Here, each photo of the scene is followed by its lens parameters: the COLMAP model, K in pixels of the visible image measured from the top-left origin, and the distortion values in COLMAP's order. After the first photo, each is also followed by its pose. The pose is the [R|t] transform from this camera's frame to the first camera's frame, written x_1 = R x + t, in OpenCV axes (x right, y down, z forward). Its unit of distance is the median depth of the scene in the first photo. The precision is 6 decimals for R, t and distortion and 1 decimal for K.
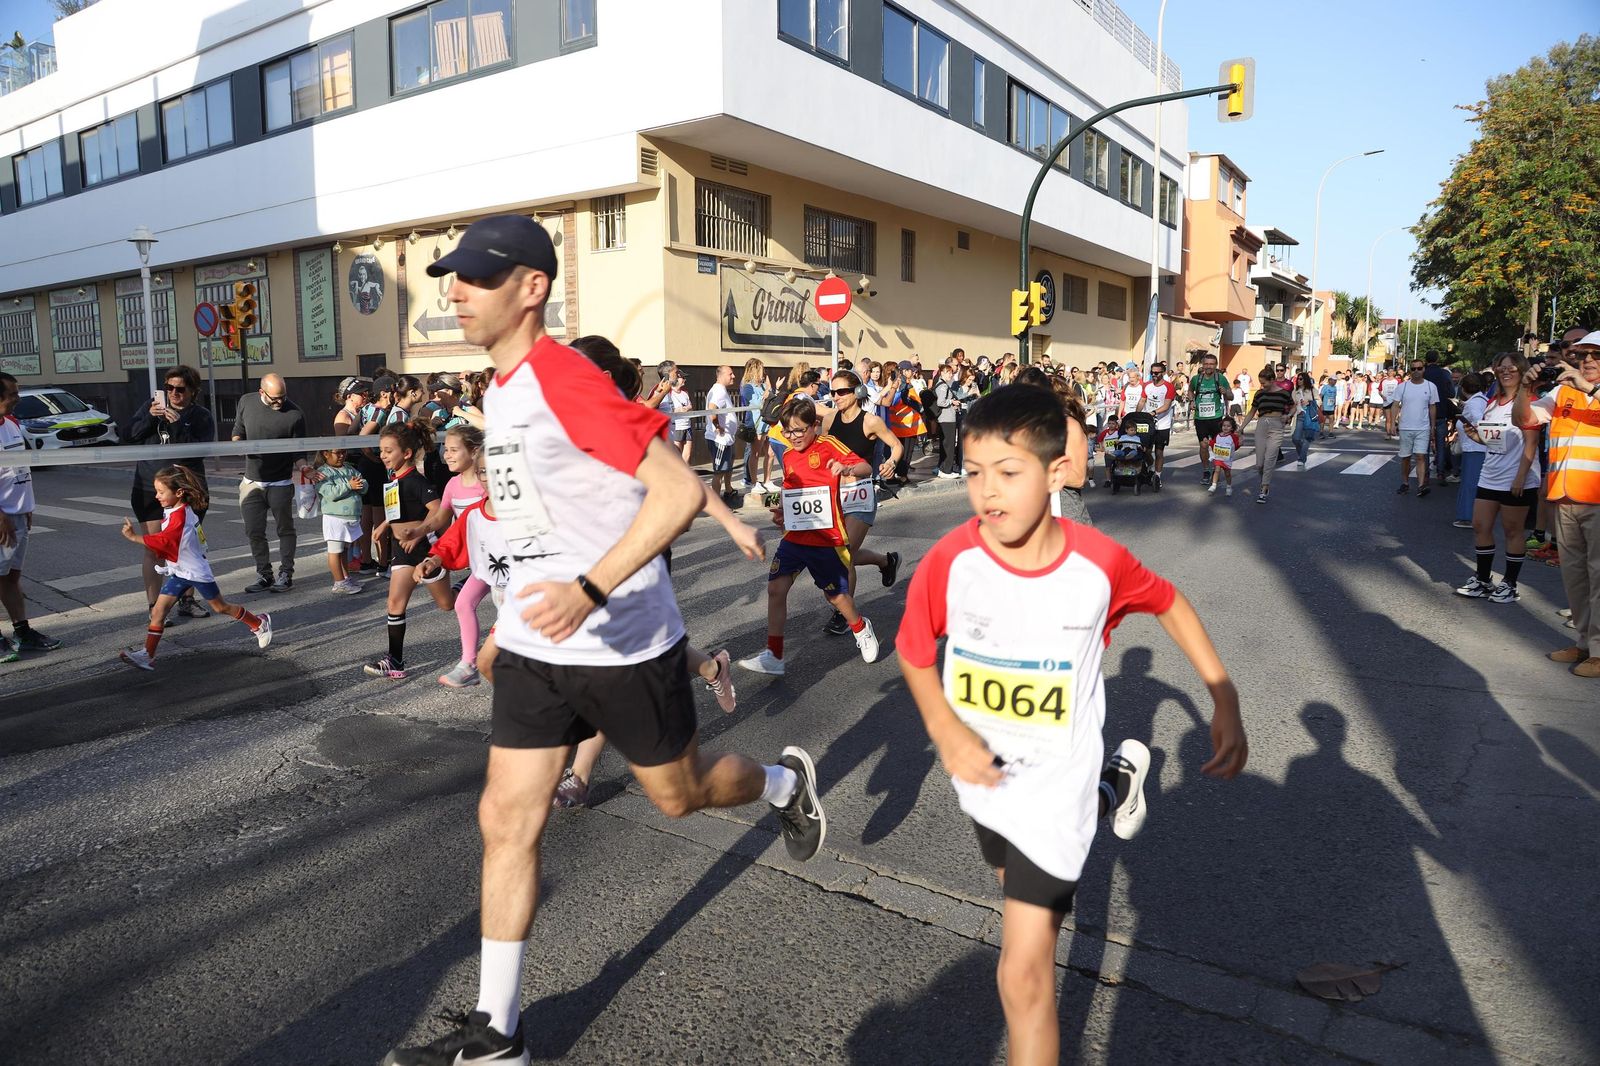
lens RADIAL K [[1082.1, 0, 791.4], [0, 1082.1, 544.8], [0, 0, 1]] dist [-0.121099, 0.066324]
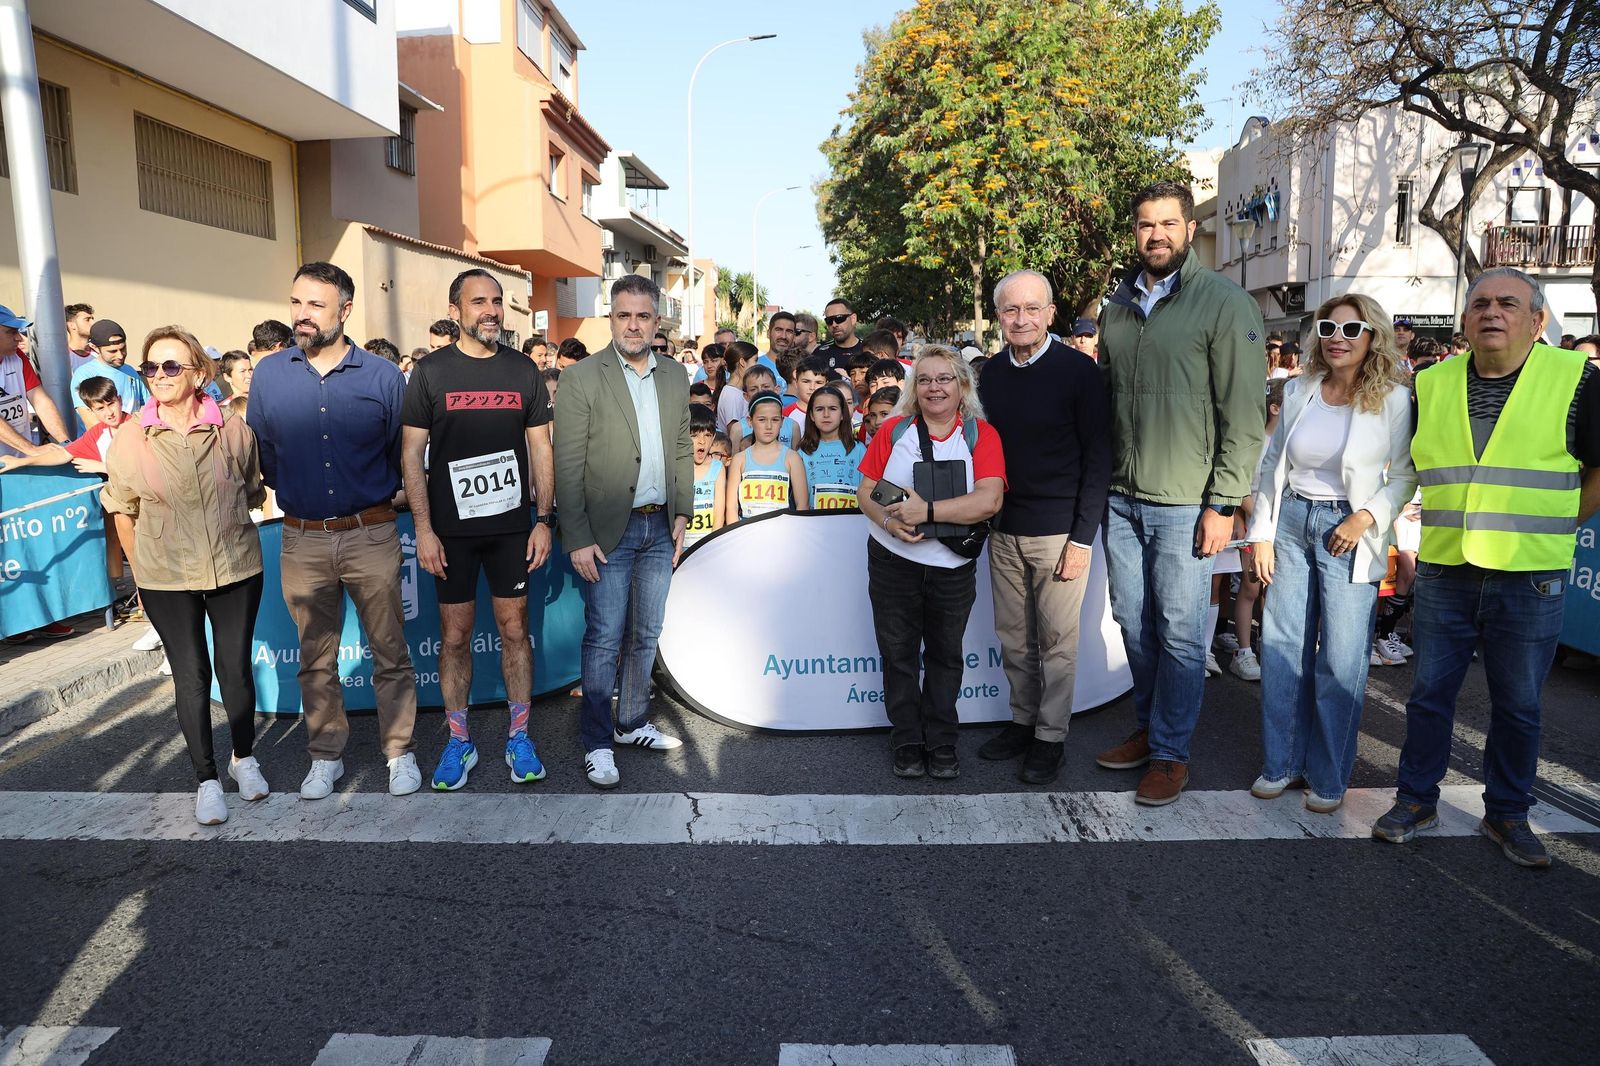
lens RADIAL K [[1082.1, 0, 790.6], [0, 1082.1, 539.5], [0, 0, 1]] dist [-0.121099, 0.066324]
pose [[0.857347, -0.080175, 0.508456, 0.418404], [0.081068, 0.996499, 0.020436, -0.131377], [-0.508315, 0.023699, 0.860845, 0.846174]]
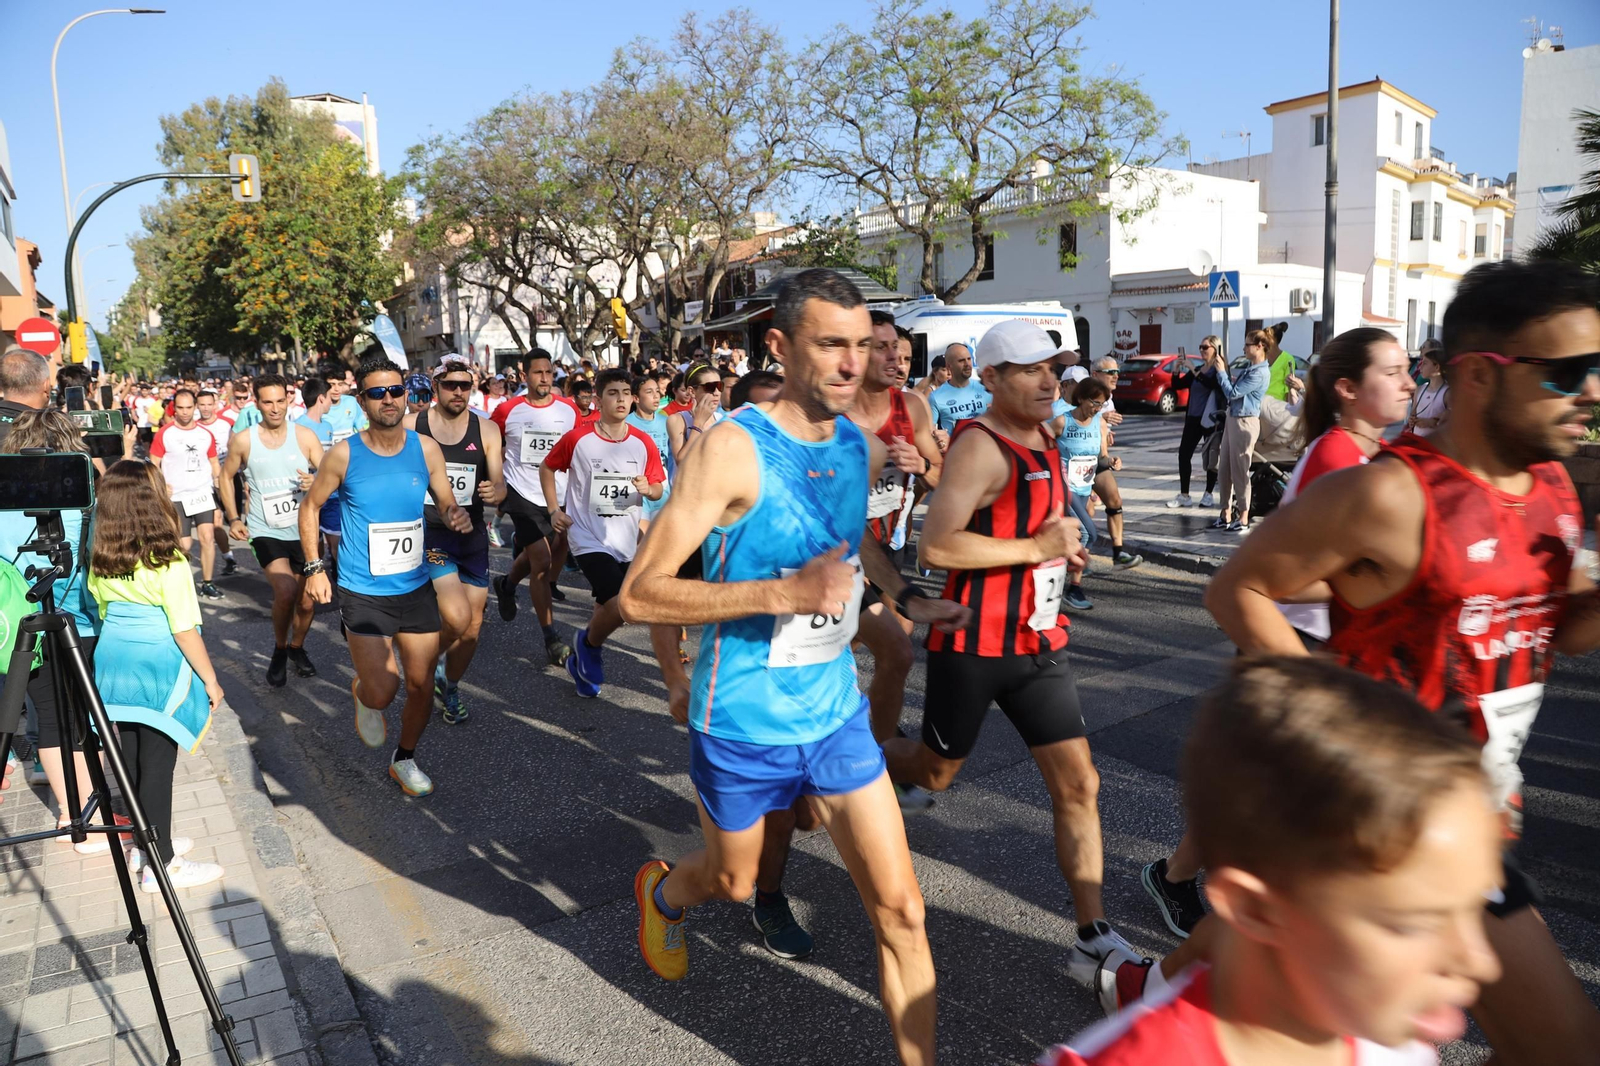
lens RADIAL K [[1082.1, 0, 807.2], [0, 1082.1, 541.1], [0, 0, 1]] dist [-0.121099, 0.066324]
pose [[0.387588, -0.157508, 0.908277, -0.430666], [0.166427, 0.981060, 0.099111, 0.010192], [-0.906685, 0.112747, 0.406461, -0.115852]]
